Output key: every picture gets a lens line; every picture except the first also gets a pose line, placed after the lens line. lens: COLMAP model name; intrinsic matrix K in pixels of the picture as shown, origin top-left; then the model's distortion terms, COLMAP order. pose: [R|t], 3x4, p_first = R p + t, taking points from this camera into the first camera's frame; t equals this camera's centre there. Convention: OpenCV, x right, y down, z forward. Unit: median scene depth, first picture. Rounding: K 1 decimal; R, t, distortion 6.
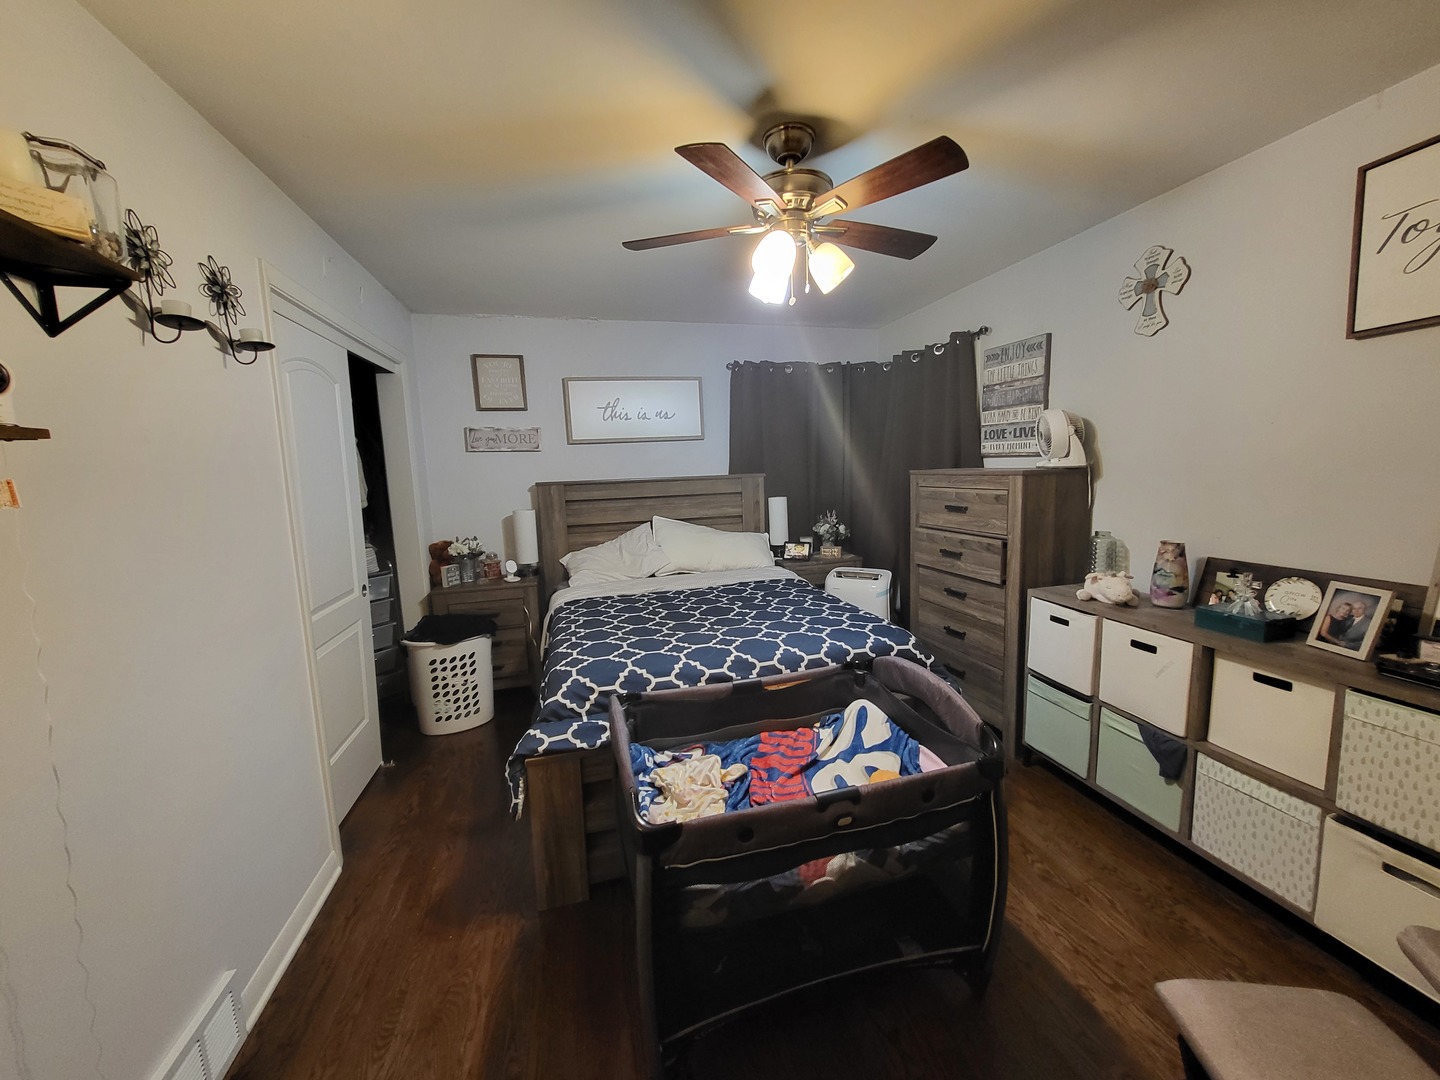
lens RADIAL K [[576.5, 0, 723.1], [0, 576.5, 528.0], [0, 0, 1]] dist [-0.000029, -0.000178]
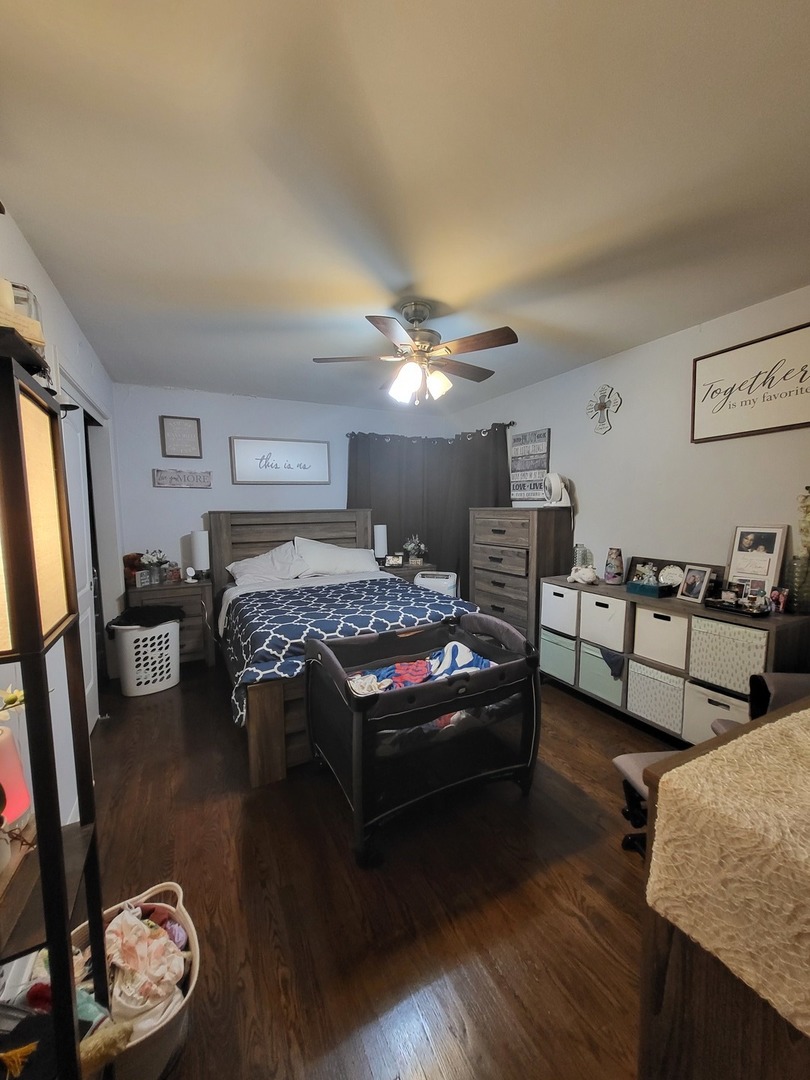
lens RADIAL K [[435.2, 0, 405.0], [0, 435.2, 540.0], [0, 0, 1]] dist [0.000770, 0.000042]
pose [[0.977066, 0.008154, 0.212781, -0.145956], [-0.000691, 0.999383, -0.035124, 0.043660], [-0.212936, 0.034171, 0.976468, -0.181874]]
